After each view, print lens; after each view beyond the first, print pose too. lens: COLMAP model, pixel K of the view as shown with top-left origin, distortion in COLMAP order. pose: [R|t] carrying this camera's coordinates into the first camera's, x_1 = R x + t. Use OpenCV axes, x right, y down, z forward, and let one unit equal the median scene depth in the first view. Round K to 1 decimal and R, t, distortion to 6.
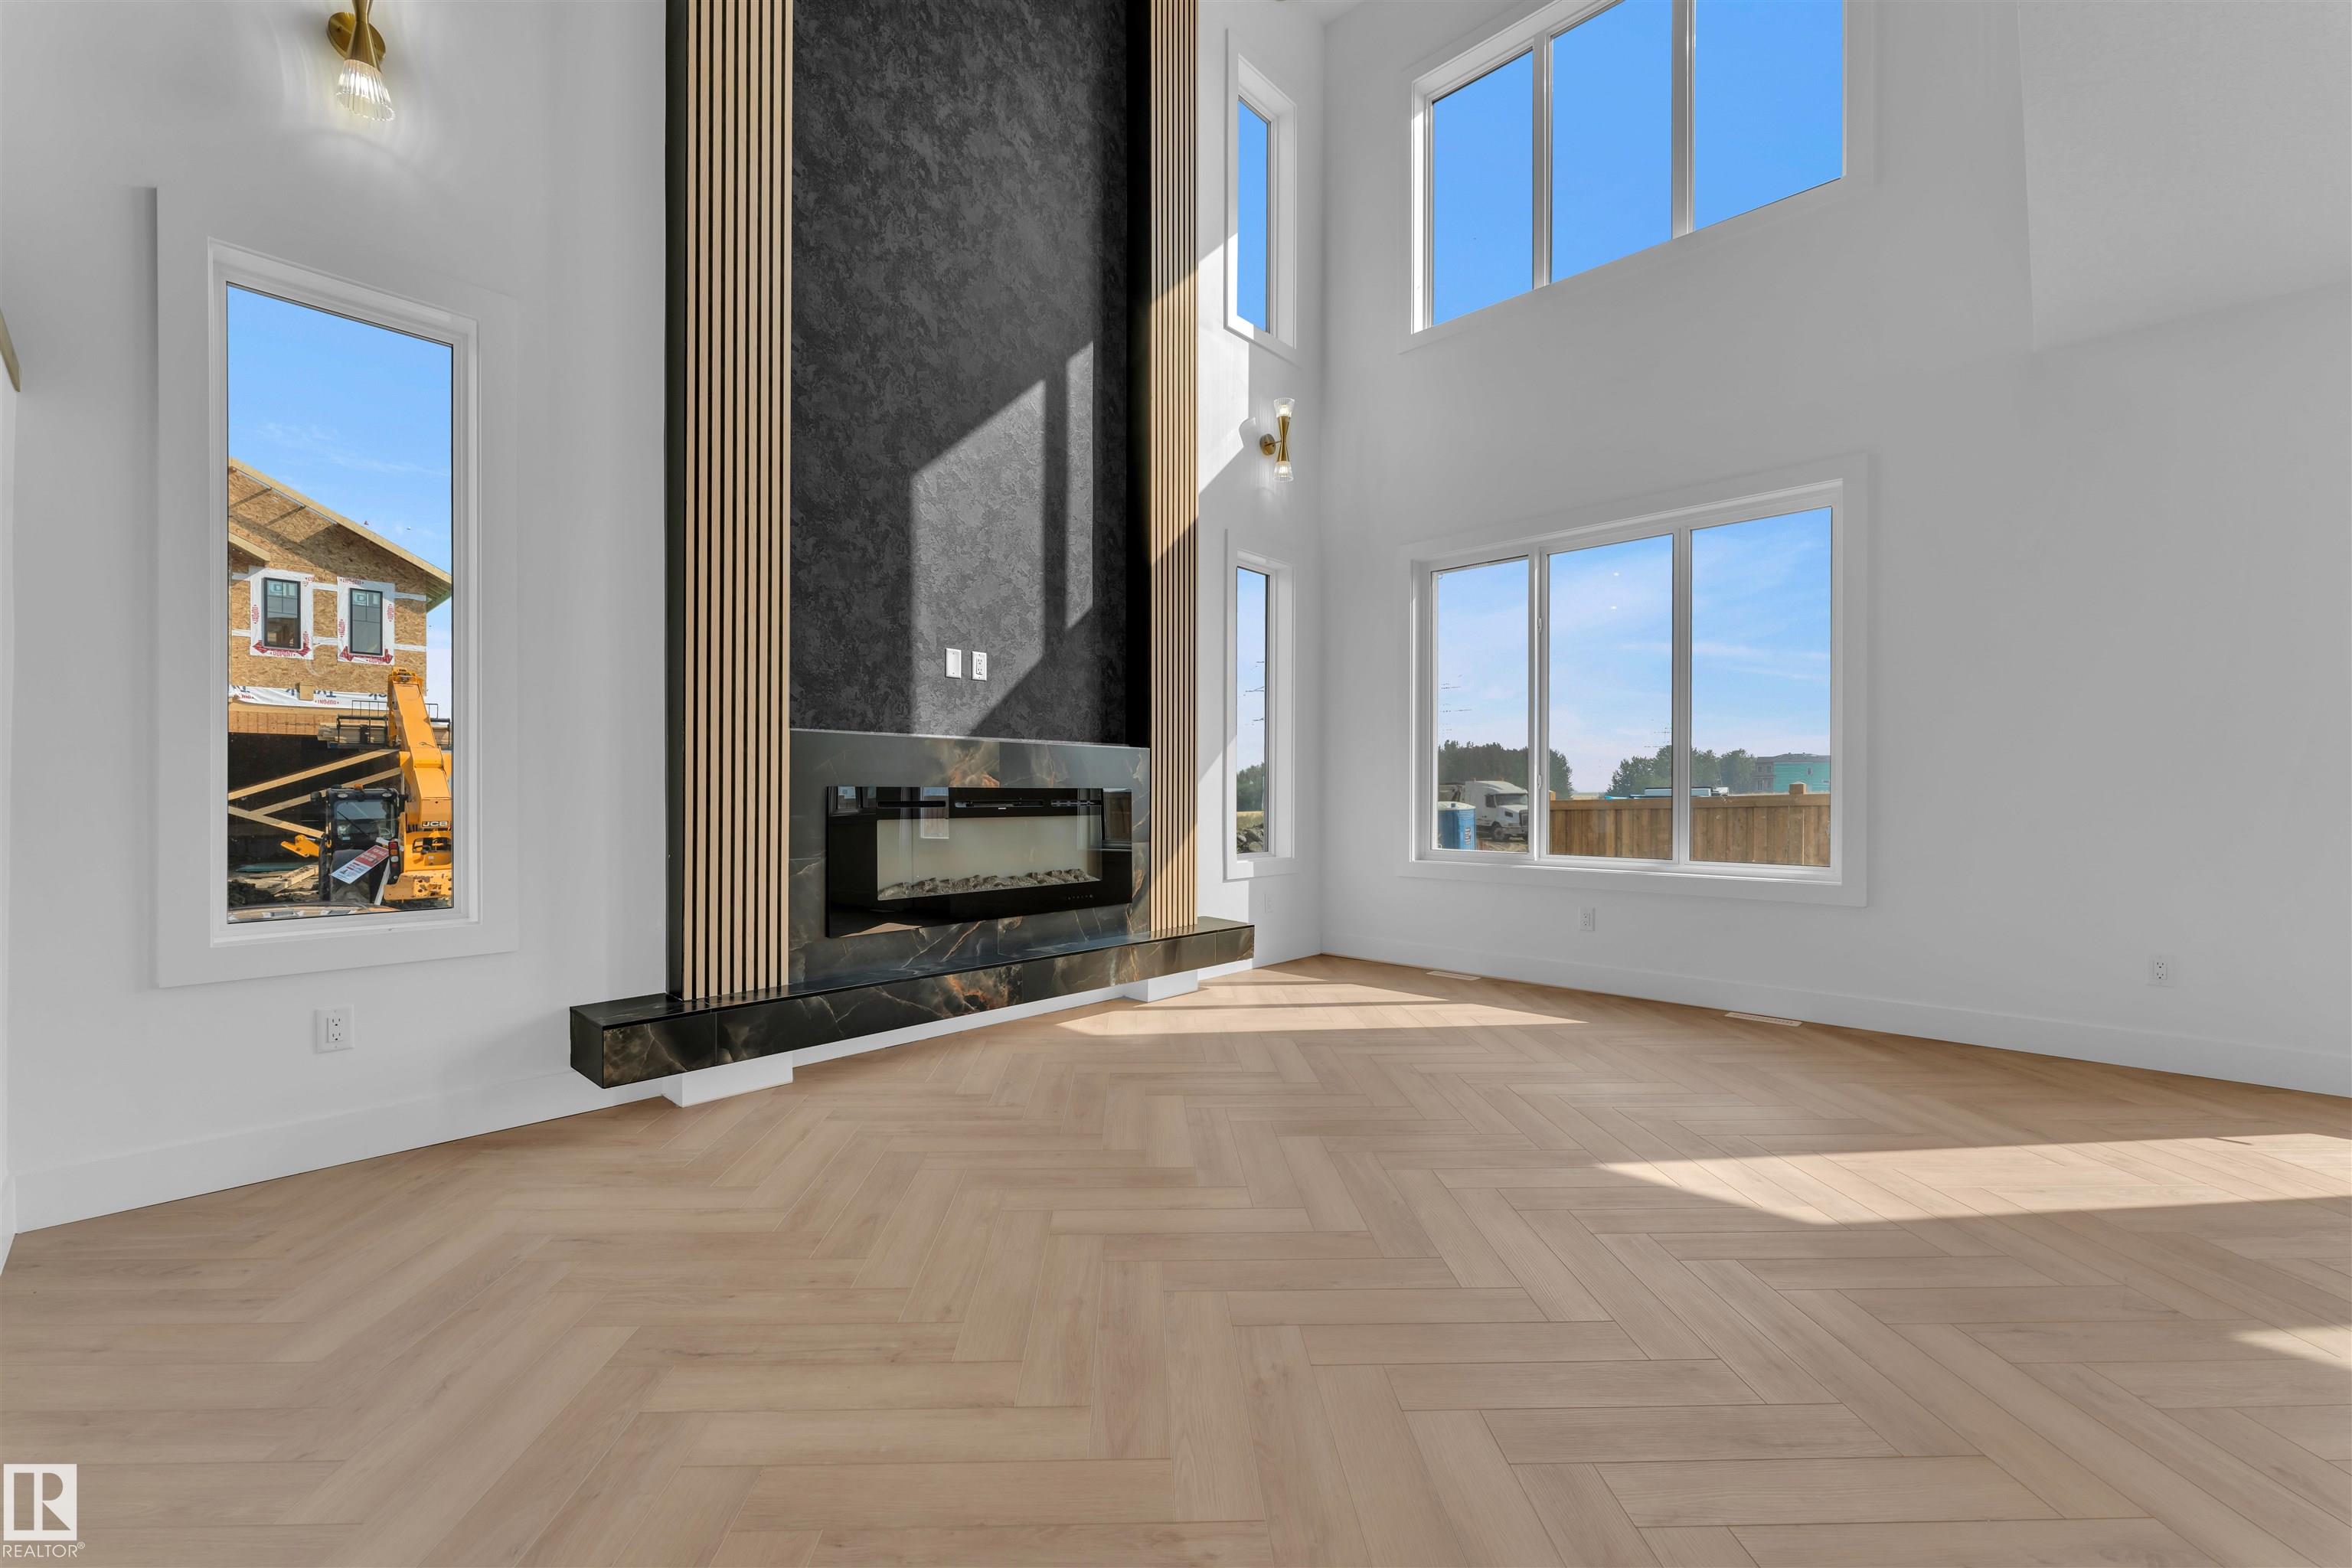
lens RADIAL K [[950.2, 0, 1167.8], [0, 950.2, 795.8], [0, 0, 1]] dist [0.001253, 0.000190]
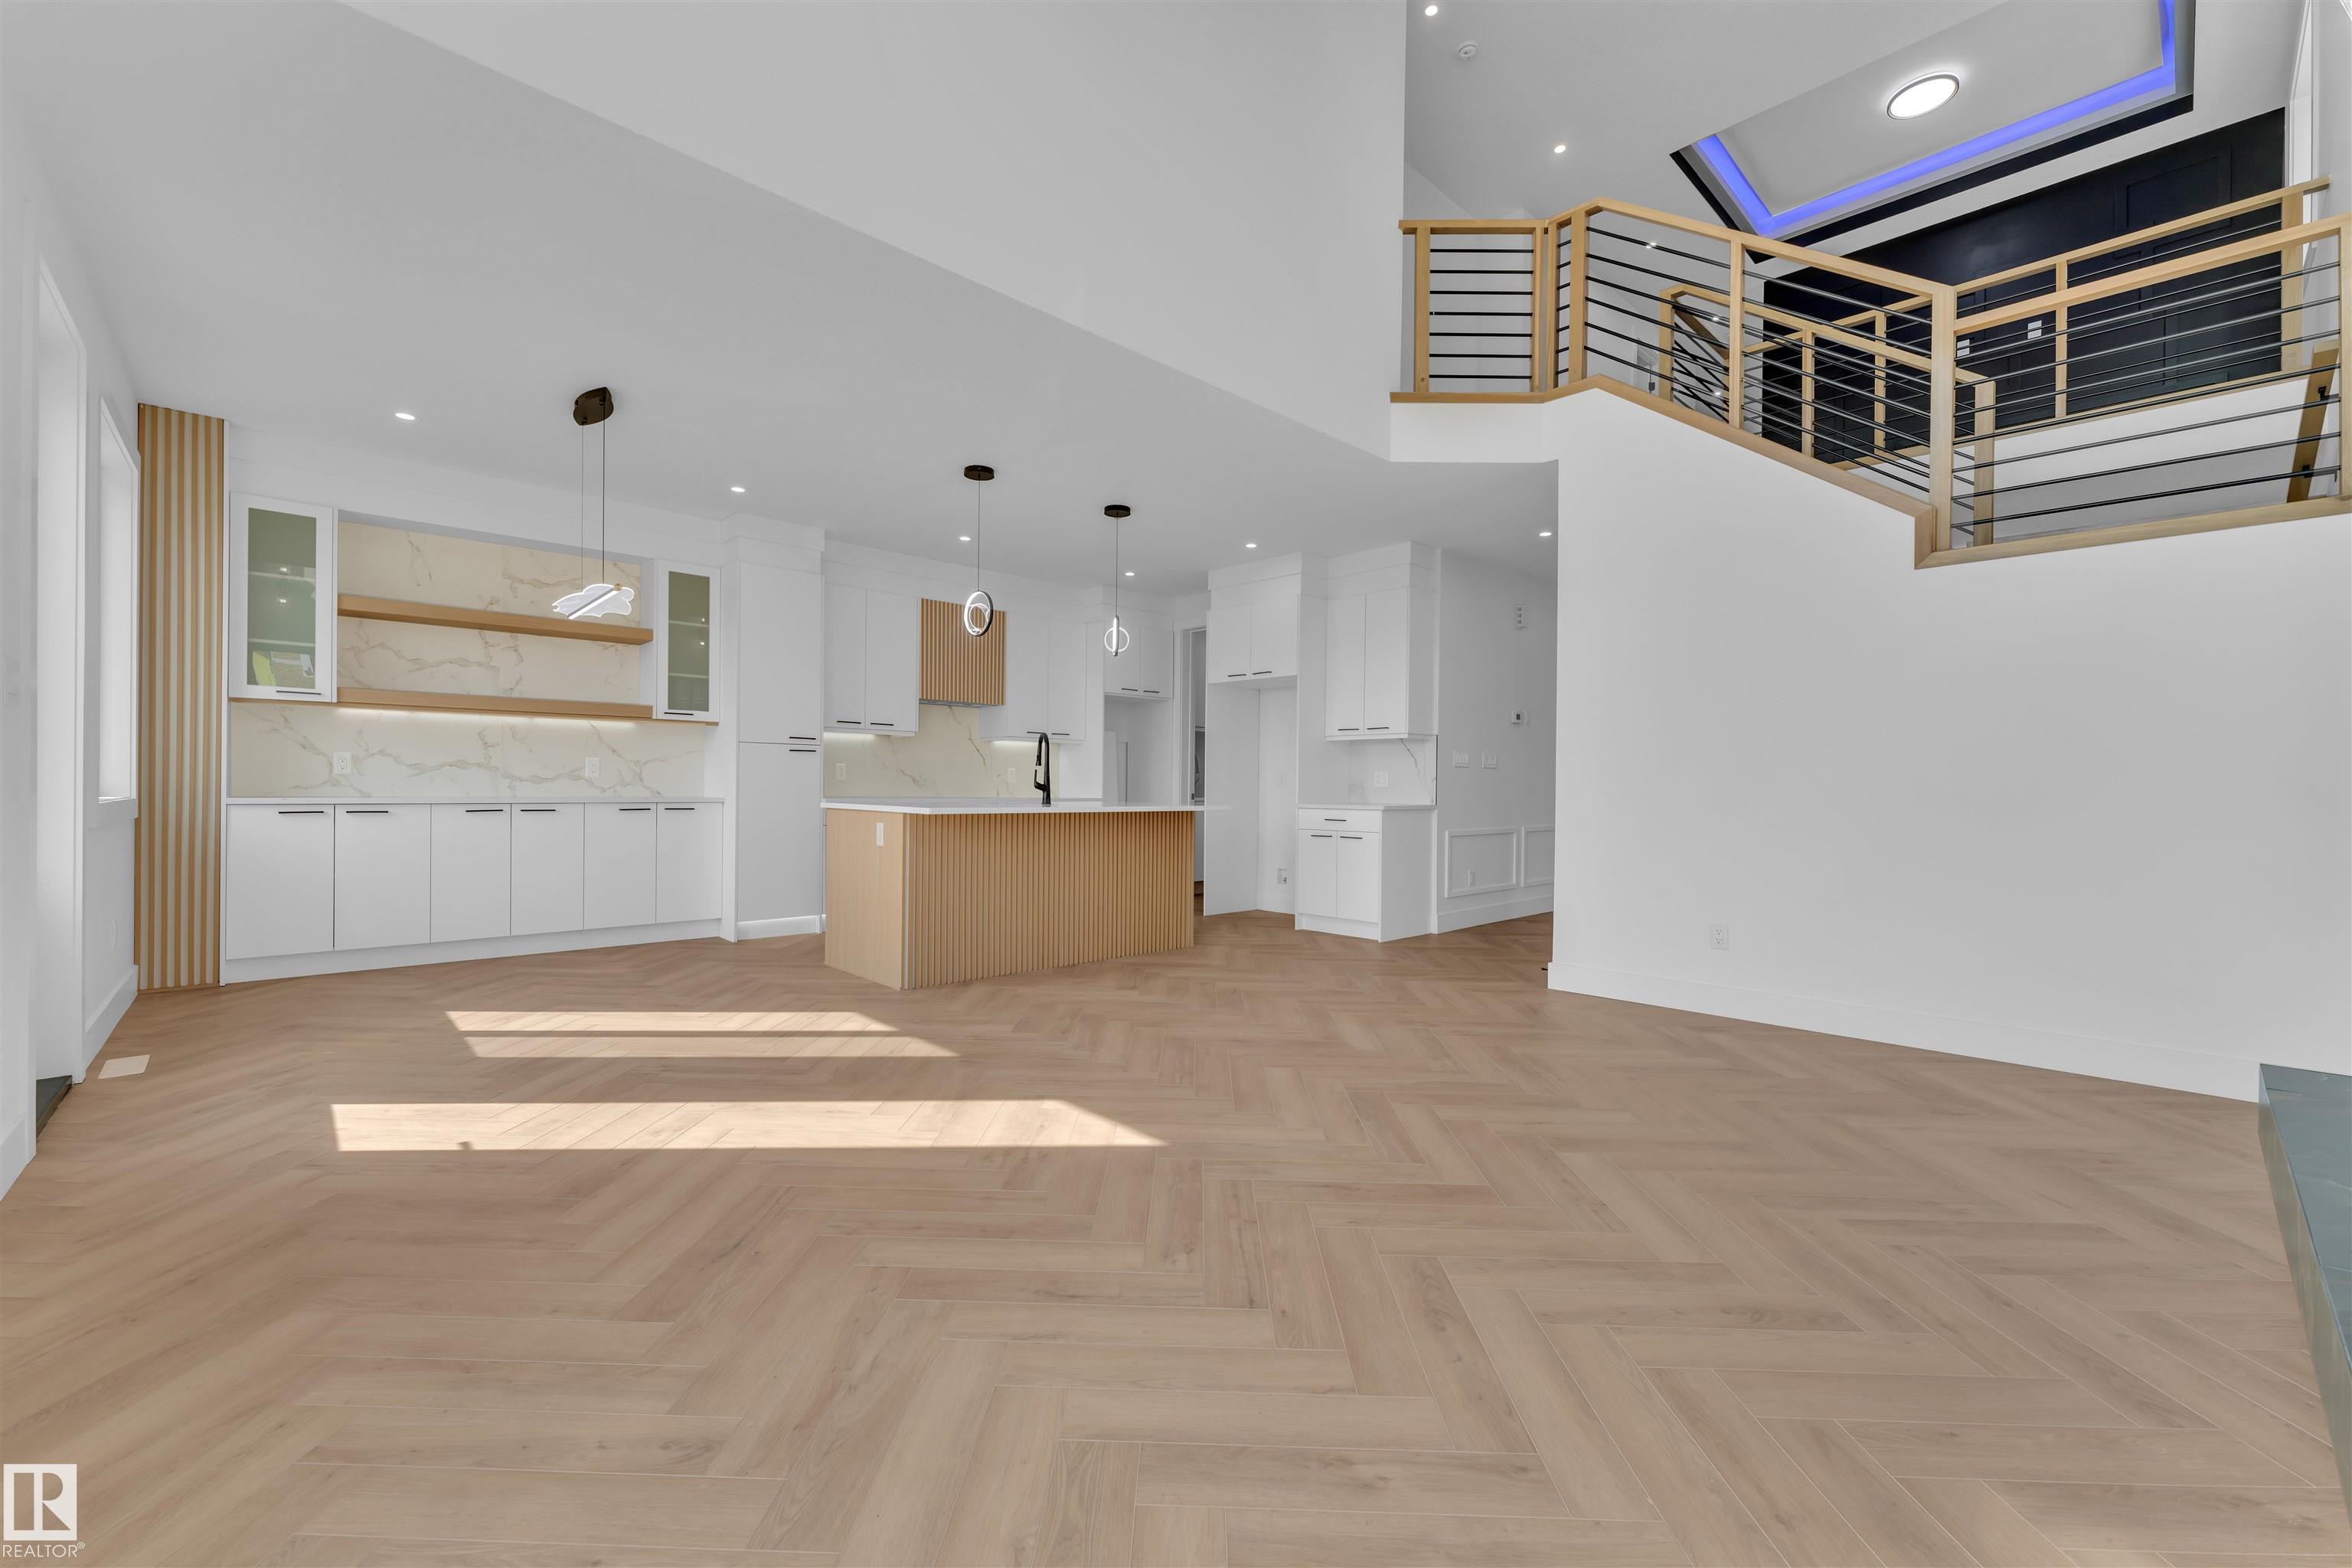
lens RADIAL K [[945.3, 0, 1171.0], [0, 945.3, 785.2], [0, 0, 1]] dist [0.001996, 0.000115]
pose [[-0.998306, -0.008918, 0.057497, 0.275858], [-0.008976, 0.999959, -0.000754, -0.003430], [-0.057487, -0.001269, -0.998345, 1.450106]]
